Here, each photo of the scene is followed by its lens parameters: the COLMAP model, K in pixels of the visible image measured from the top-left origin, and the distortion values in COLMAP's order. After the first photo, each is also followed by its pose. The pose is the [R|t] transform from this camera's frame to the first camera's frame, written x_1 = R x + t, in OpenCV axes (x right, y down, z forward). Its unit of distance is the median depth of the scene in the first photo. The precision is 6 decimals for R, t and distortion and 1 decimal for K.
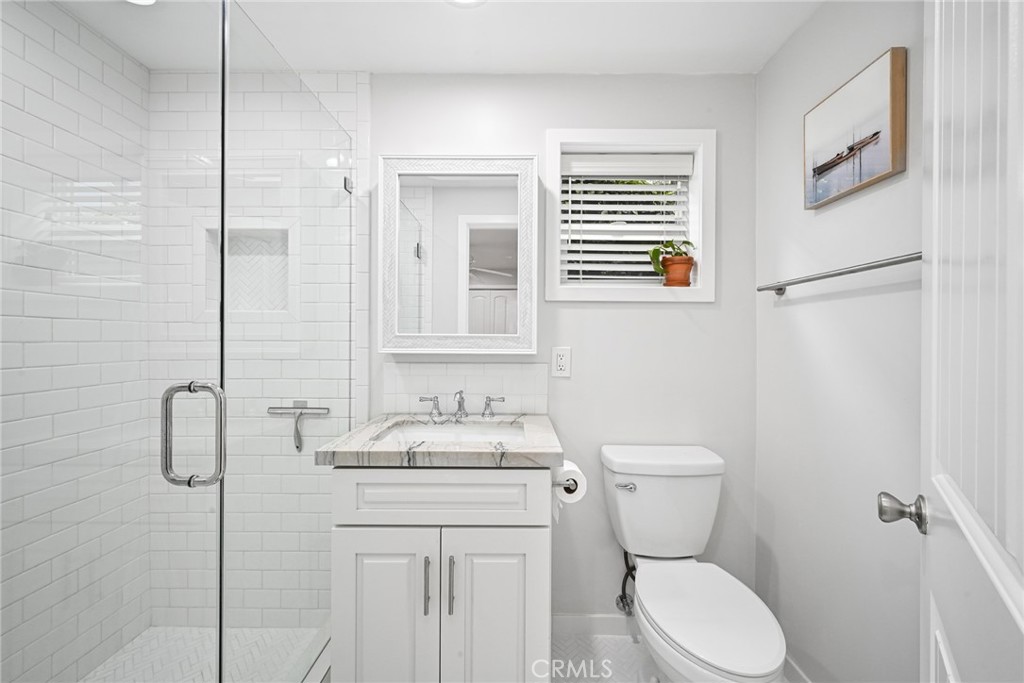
lens RADIAL K [[405.3, 0, 514.7], [0, 405.3, 341.7], [0, 0, 1]] dist [0.000181, 0.000905]
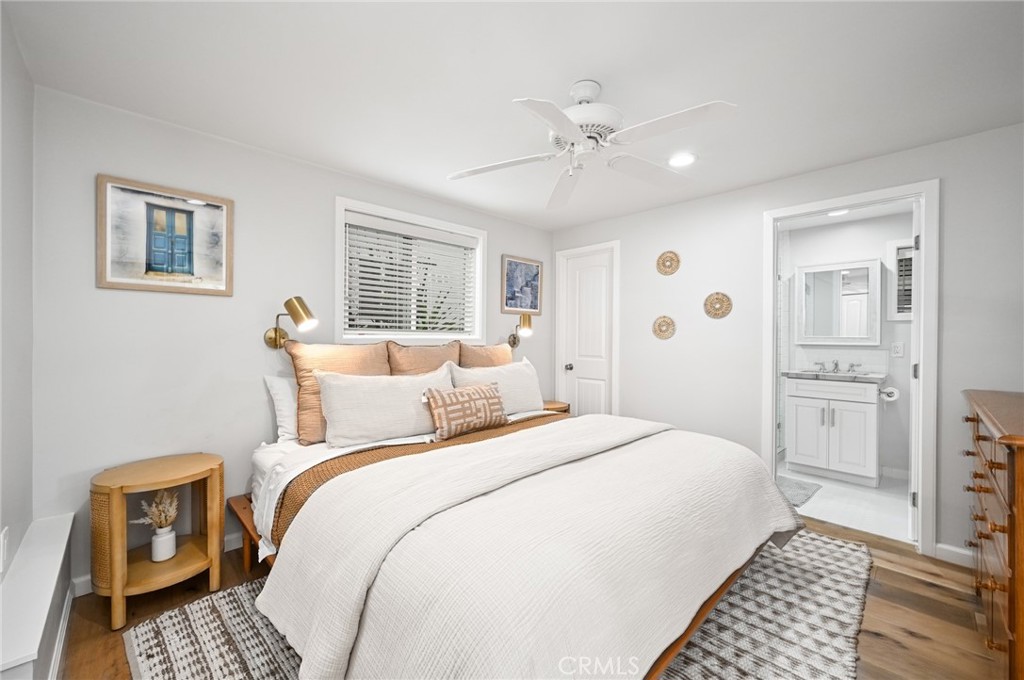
lens RADIAL K [[402.4, 0, 507.4], [0, 402.4, 339.1], [0, 0, 1]] dist [-0.004902, 0.000033]
pose [[0.690786, 0.001450, -0.723057, 0.230119], [-0.002759, 0.999996, -0.000630, 0.003479], [0.723054, 0.002430, 0.690788, -1.979774]]
